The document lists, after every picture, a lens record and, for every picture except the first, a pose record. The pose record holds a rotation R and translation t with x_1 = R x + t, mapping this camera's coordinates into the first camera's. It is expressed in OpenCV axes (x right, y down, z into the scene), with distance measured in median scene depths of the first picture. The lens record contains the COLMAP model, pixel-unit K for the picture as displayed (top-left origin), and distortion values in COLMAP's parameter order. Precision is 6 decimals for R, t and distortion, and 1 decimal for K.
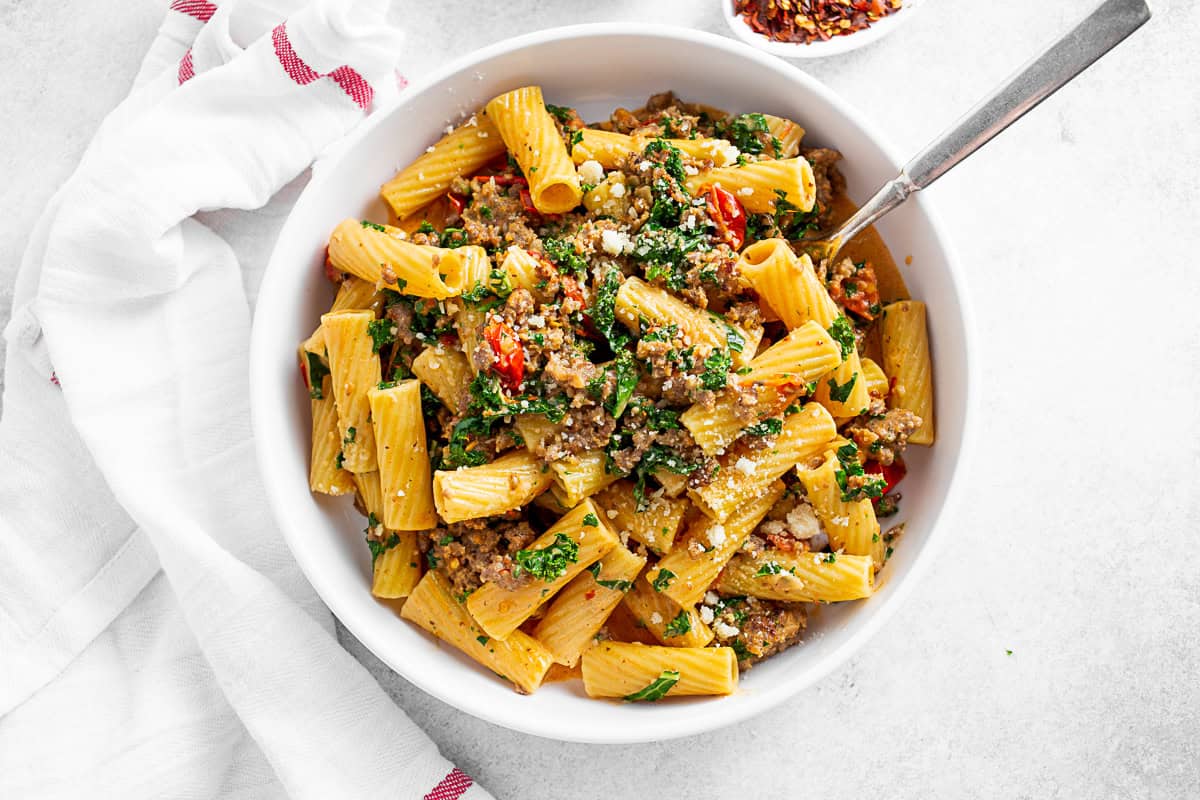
lens RADIAL K [[1252.0, 0, 600.0], [0, 1252.0, 400.0], [0, 0, 1]] dist [-0.077211, 0.091619]
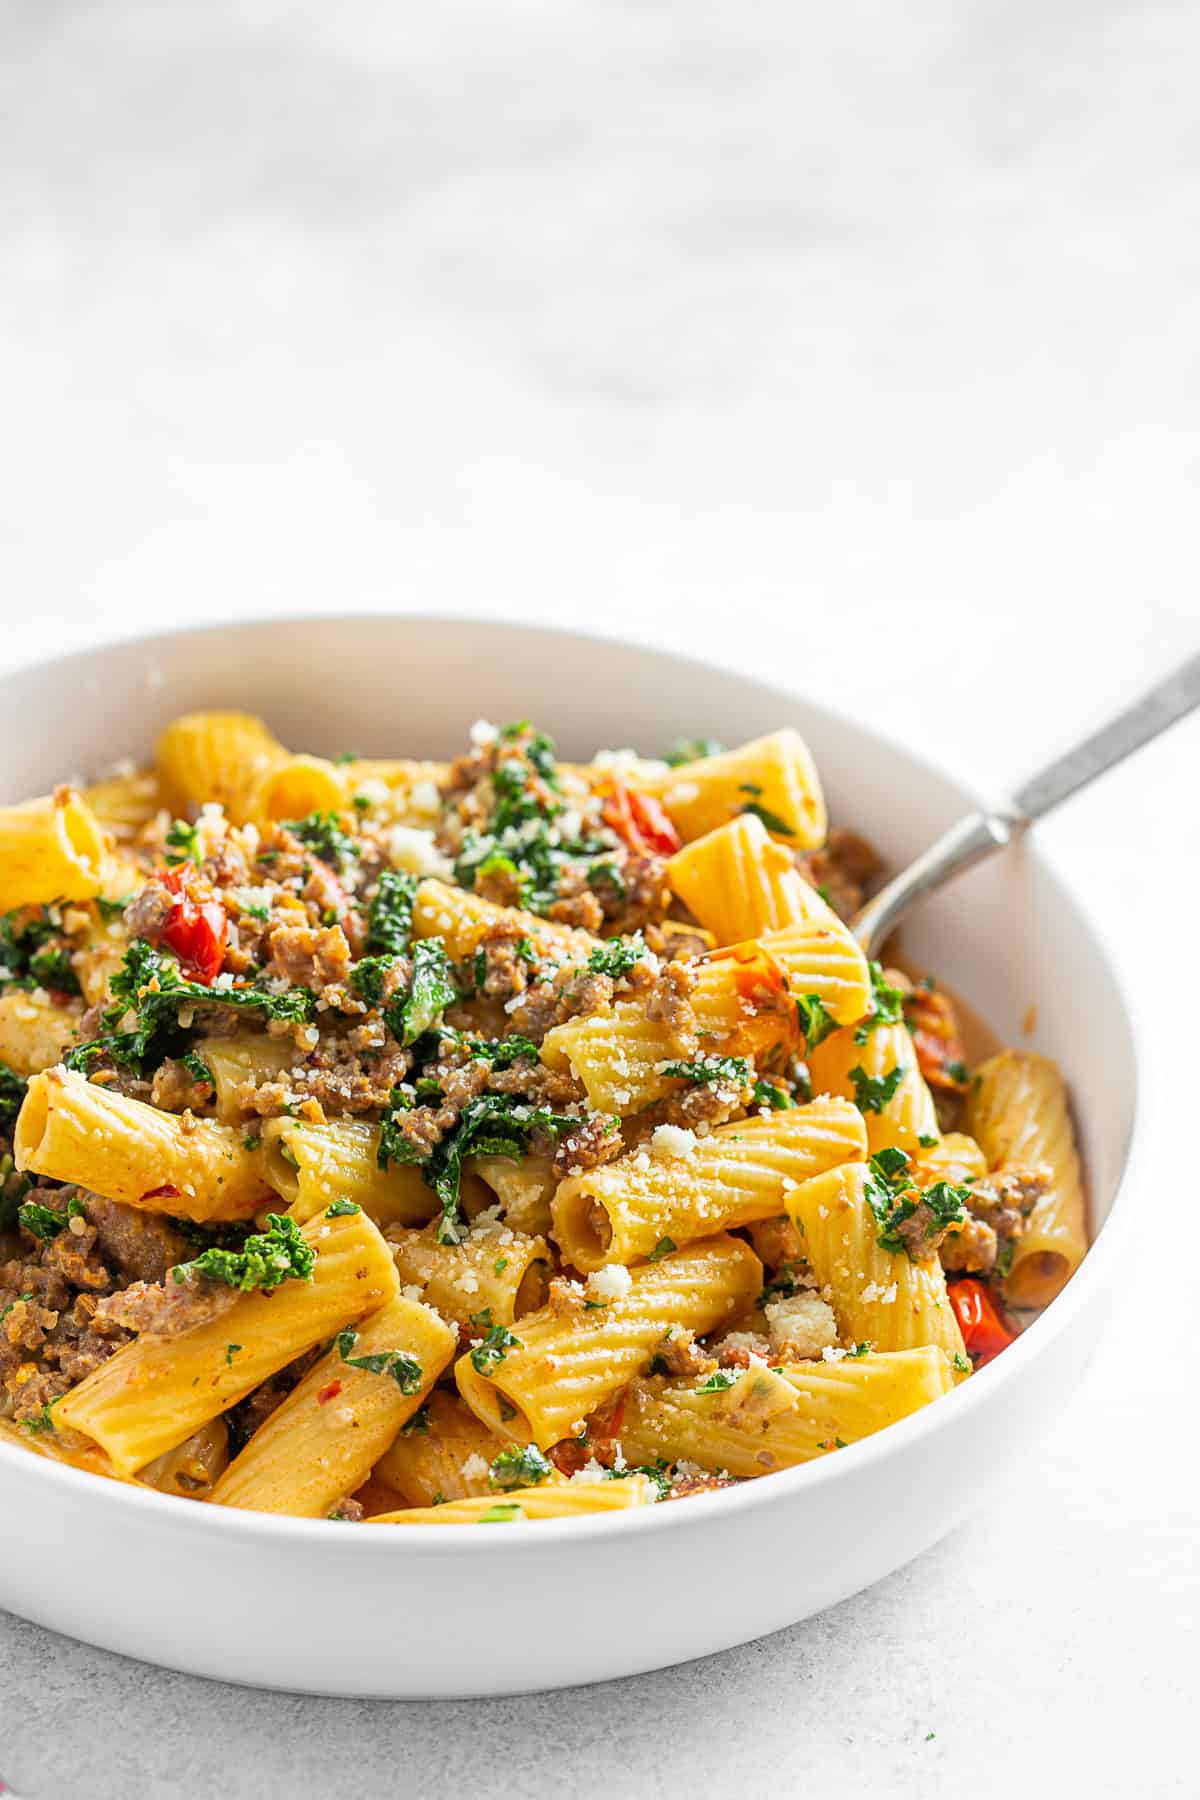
lens RADIAL K [[5644.1, 0, 600.0], [0, 5644.1, 900.0], [0, 0, 1]] dist [-0.397086, 4.983006]
pose [[0.996463, 0.070624, 0.045529, -0.015886], [-0.018968, 0.716905, -0.696913, 1.440801], [-0.081859, 0.693585, 0.715709, -0.583988]]
